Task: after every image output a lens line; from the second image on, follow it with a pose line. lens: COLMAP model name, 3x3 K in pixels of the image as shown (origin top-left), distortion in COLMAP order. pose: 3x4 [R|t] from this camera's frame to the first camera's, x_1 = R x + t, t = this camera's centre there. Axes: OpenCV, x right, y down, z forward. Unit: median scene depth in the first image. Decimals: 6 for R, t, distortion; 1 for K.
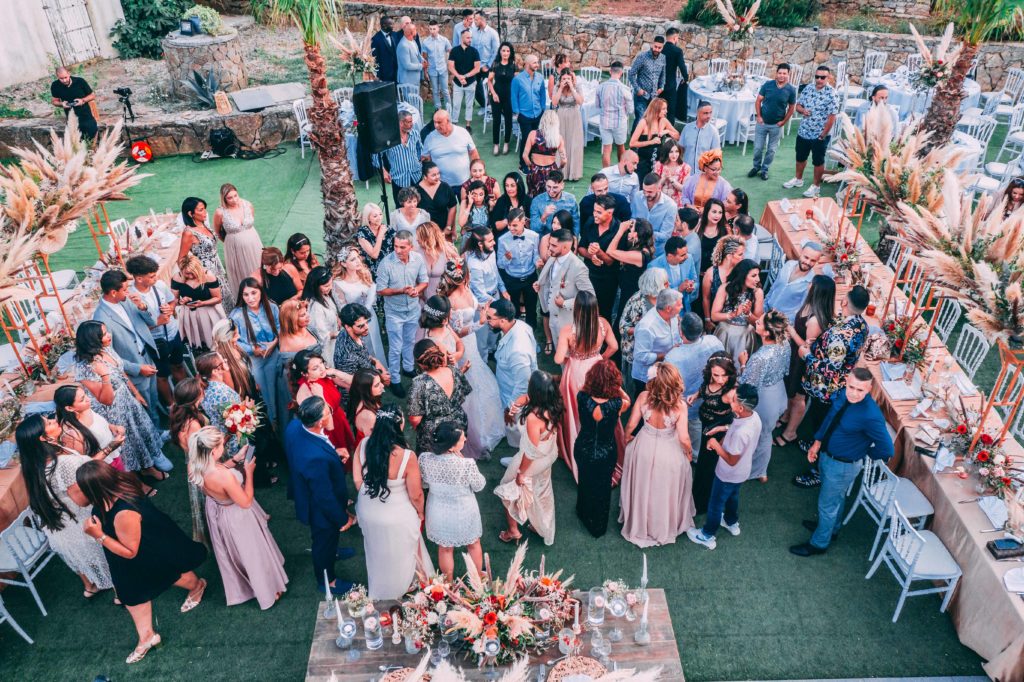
lens RADIAL K [[819.2, 0, 512.0], [0, 819.2, 341.0], [0, 0, 1]] dist [-0.005271, 0.004533]
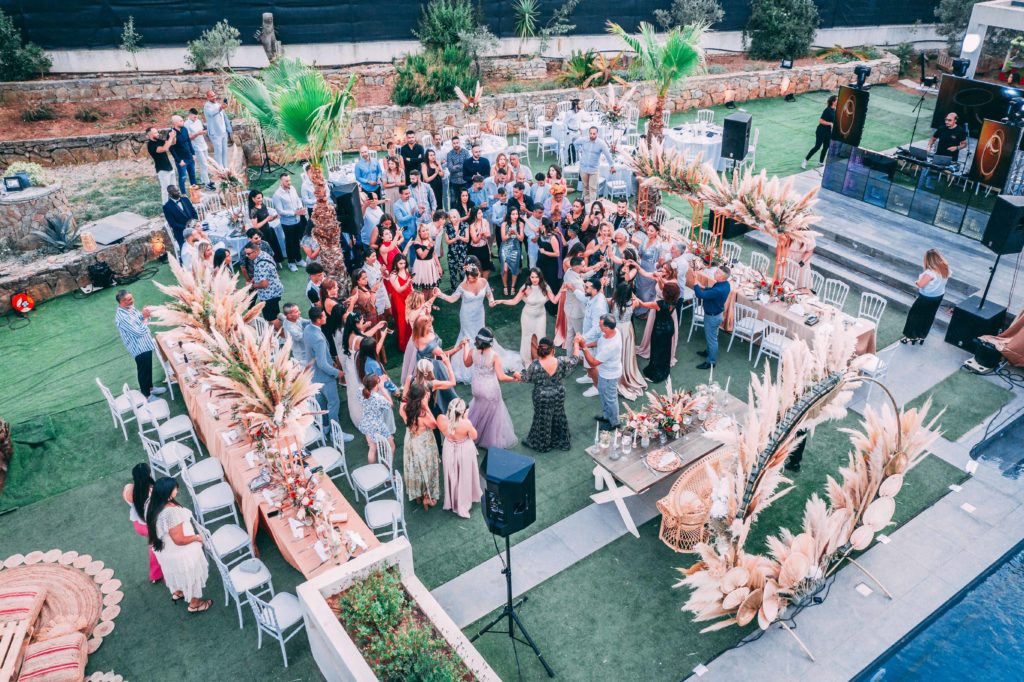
lens RADIAL K [[819.2, 0, 512.0], [0, 819.2, 341.0], [0, 0, 1]] dist [-0.005271, 0.004533]
pose [[0.826514, -0.293774, 0.480178, -0.408763], [0.324696, 0.945614, 0.019639, 0.000624], [-0.459833, 0.139680, 0.876951, -0.195232]]
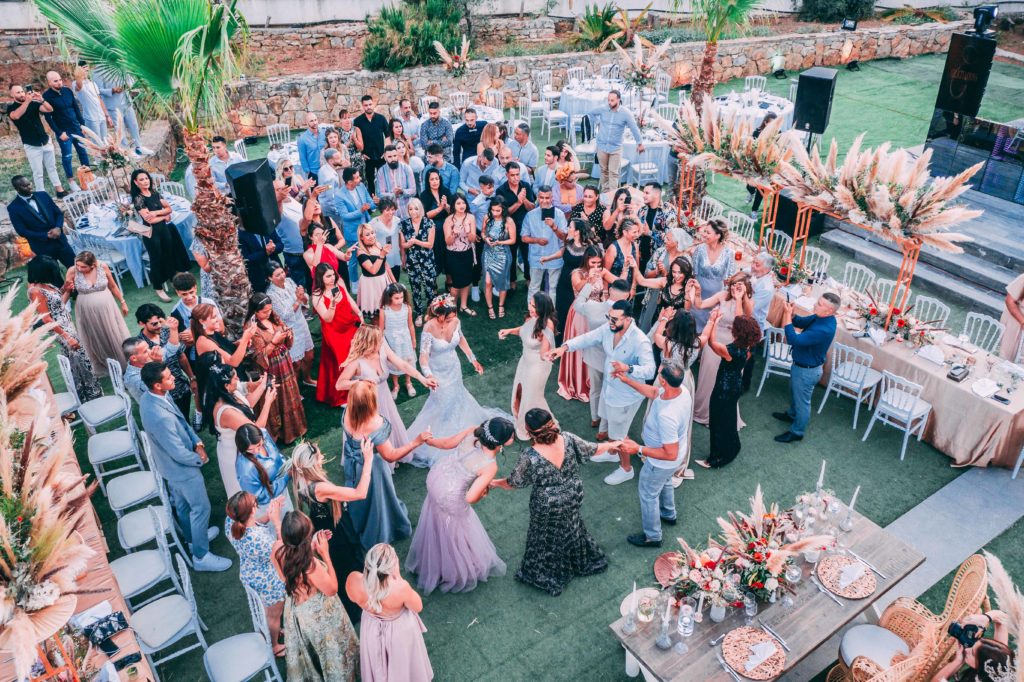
lens RADIAL K [[819.2, 0, 512.0], [0, 819.2, 341.0], [0, 0, 1]] dist [-0.005271, 0.004533]
pose [[0.833936, -0.291671, 0.468485, -0.247442], [0.318956, 0.947511, 0.022140, -0.027638], [-0.450352, 0.130963, 0.883194, 0.037156]]
